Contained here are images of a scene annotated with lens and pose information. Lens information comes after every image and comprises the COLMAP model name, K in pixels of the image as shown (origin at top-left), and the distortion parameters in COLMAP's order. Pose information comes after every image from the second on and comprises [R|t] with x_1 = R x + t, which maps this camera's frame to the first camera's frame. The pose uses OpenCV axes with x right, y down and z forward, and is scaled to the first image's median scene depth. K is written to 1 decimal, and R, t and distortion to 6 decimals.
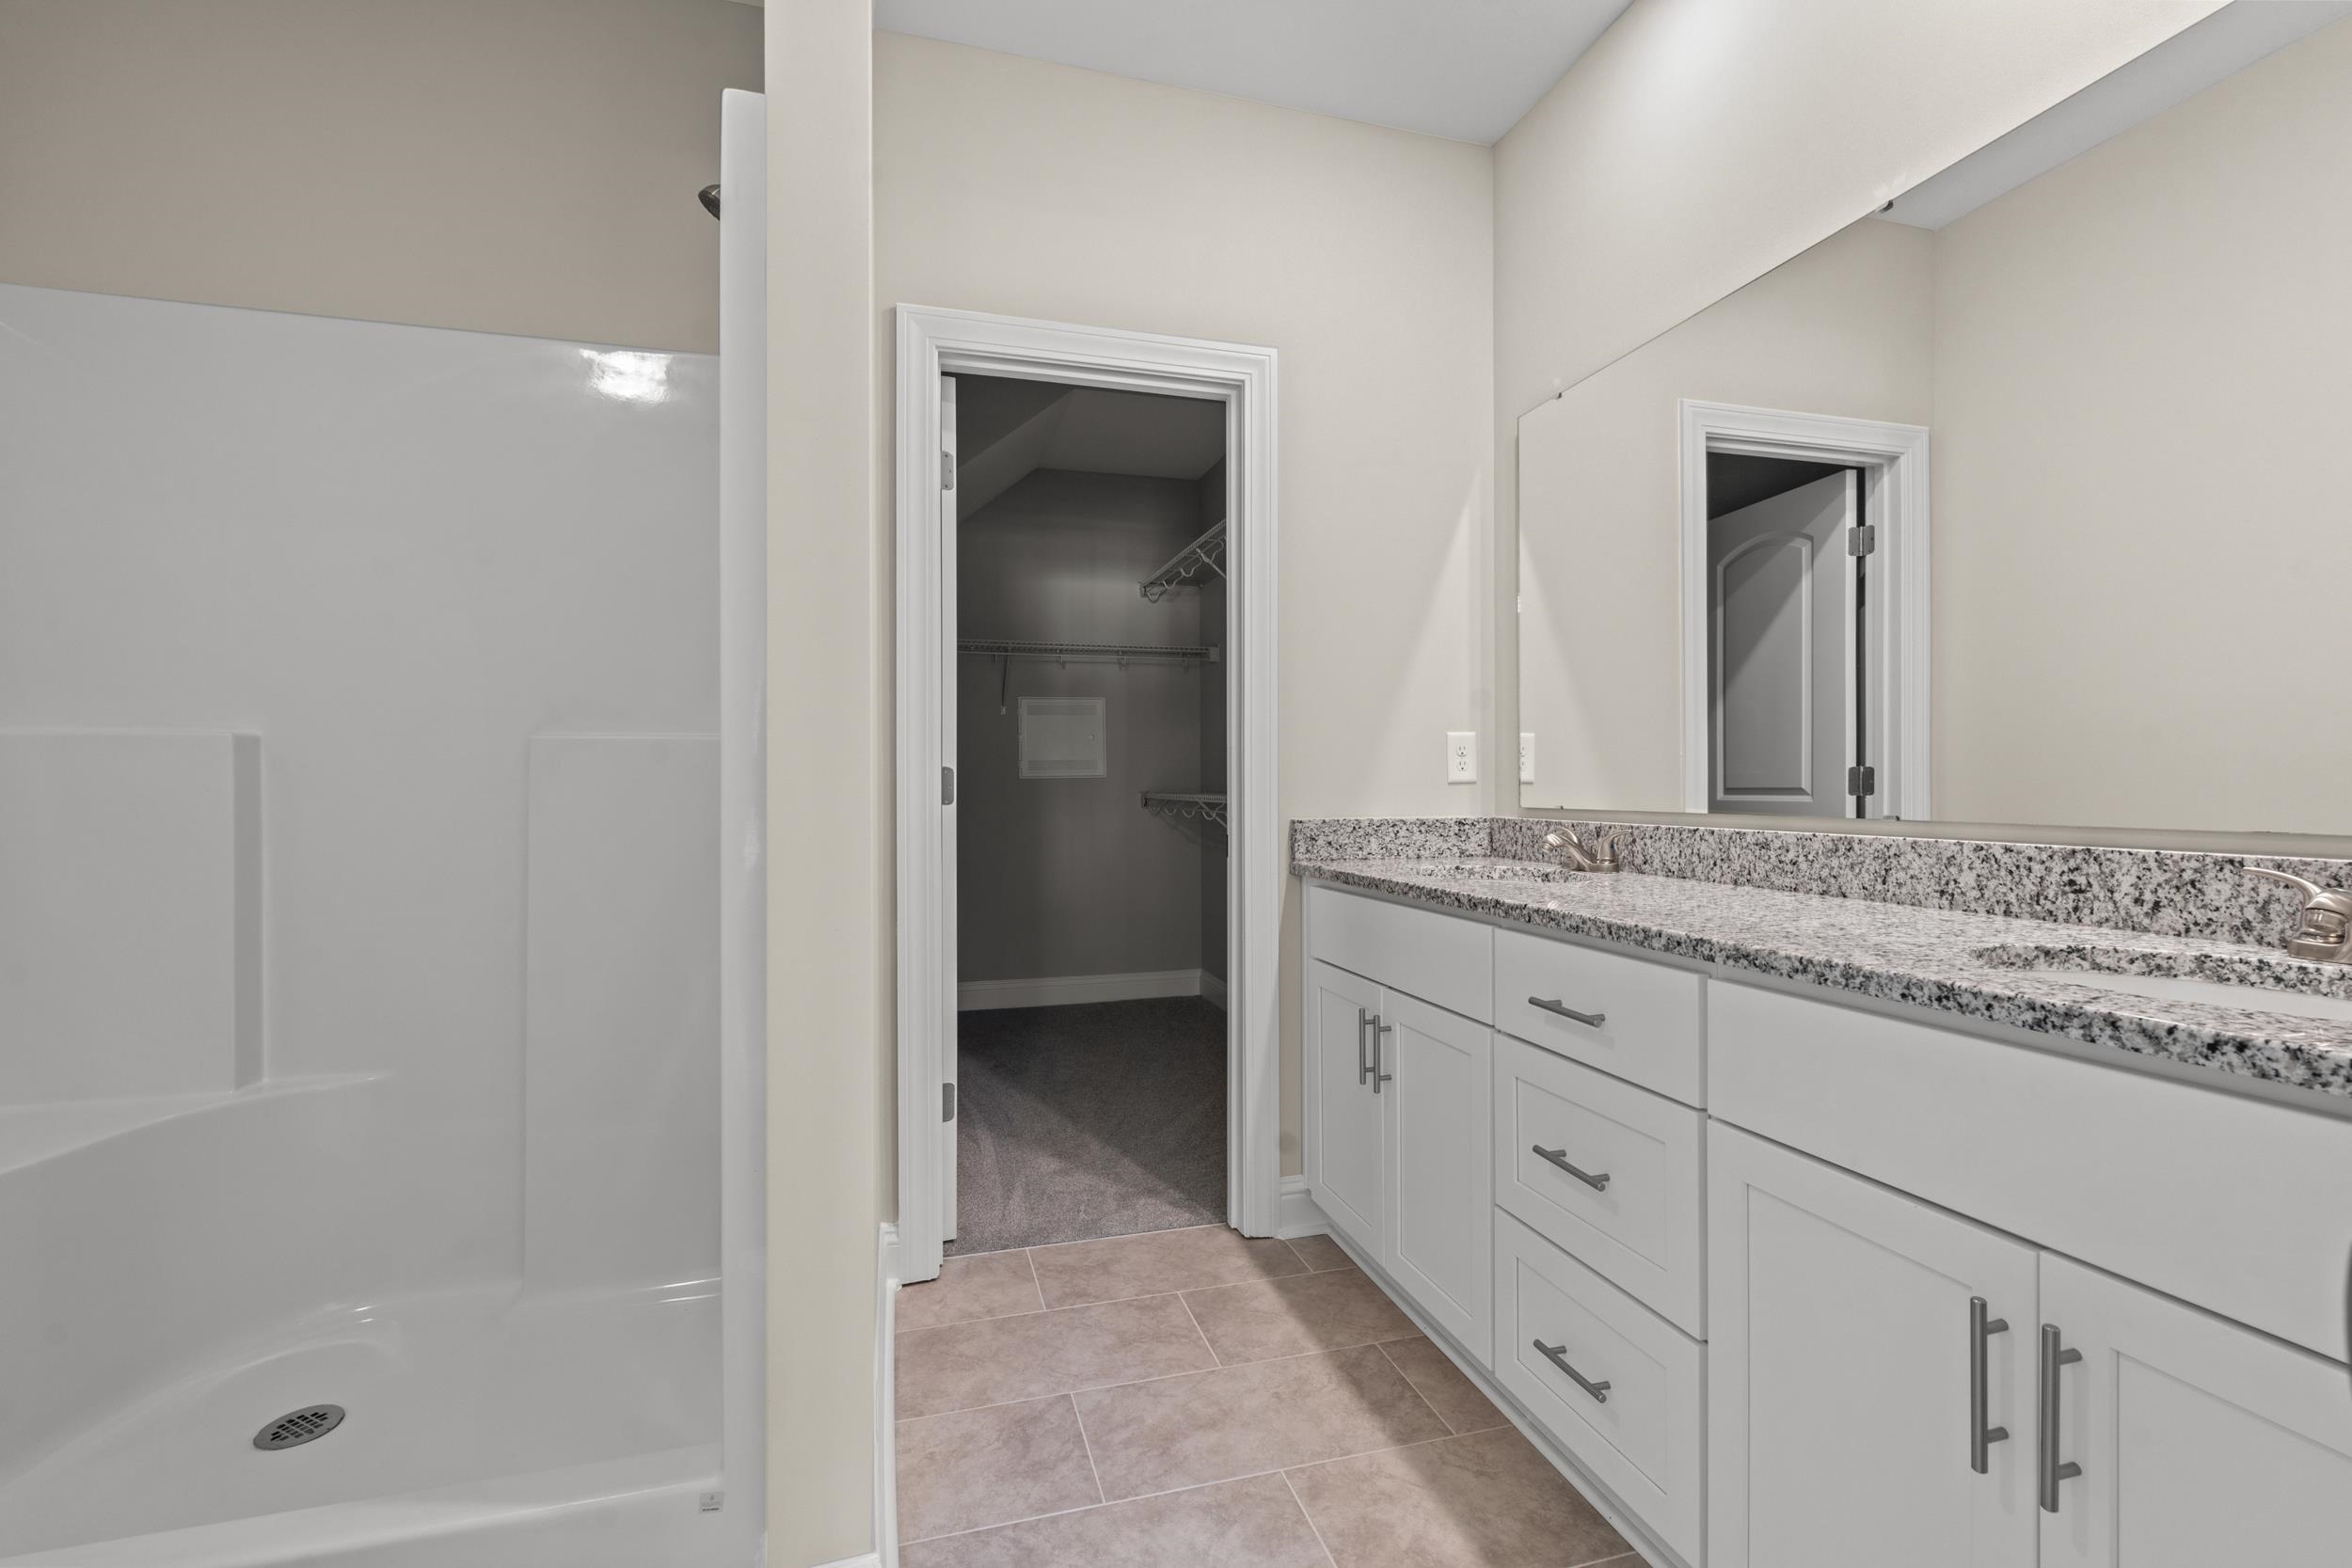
lens RADIAL K [[1026.2, 0, 1176.1], [0, 1026.2, 793.7], [0, 0, 1]] dist [-0.004706, -0.000044]
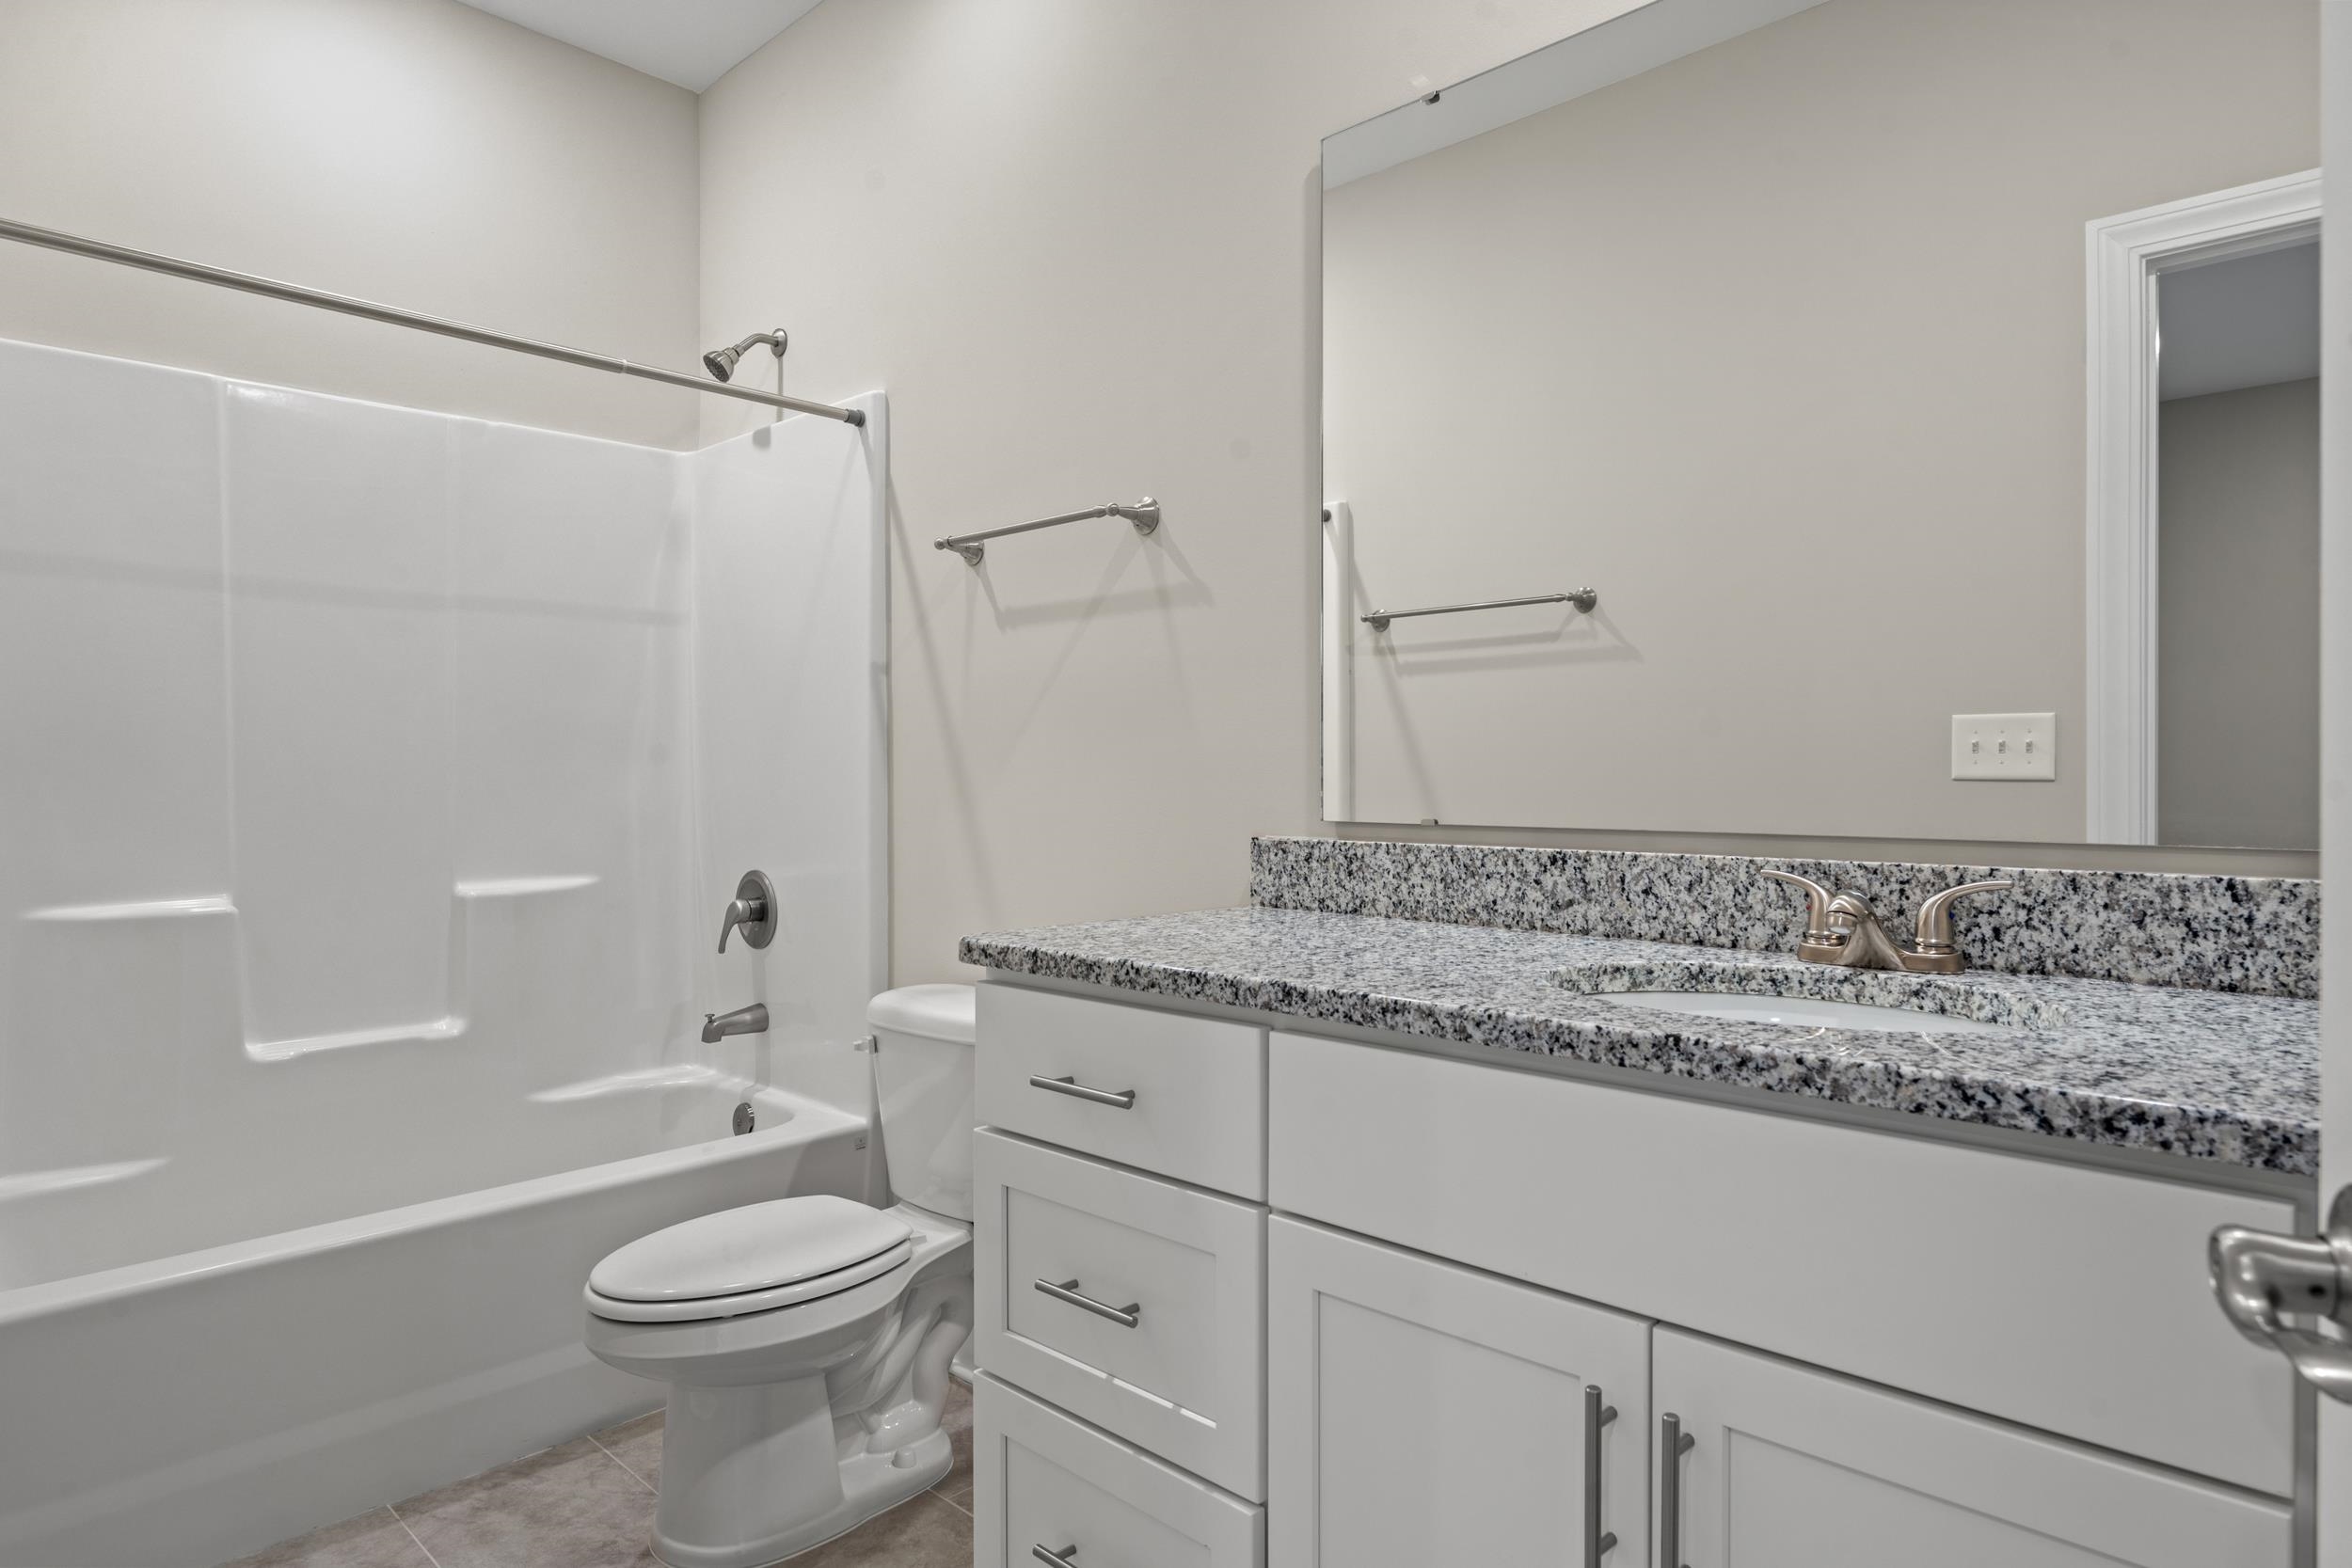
lens RADIAL K [[1344.5, 0, 1174.0], [0, 1344.5, 797.2], [0, 0, 1]] dist [0.002635, 0.000474]
pose [[0.869585, -0.002094, 0.493780, -0.054047], [-0.000014, 0.999991, 0.004265, -0.001746], [-0.493784, -0.003715, 0.869577, 0.185883]]
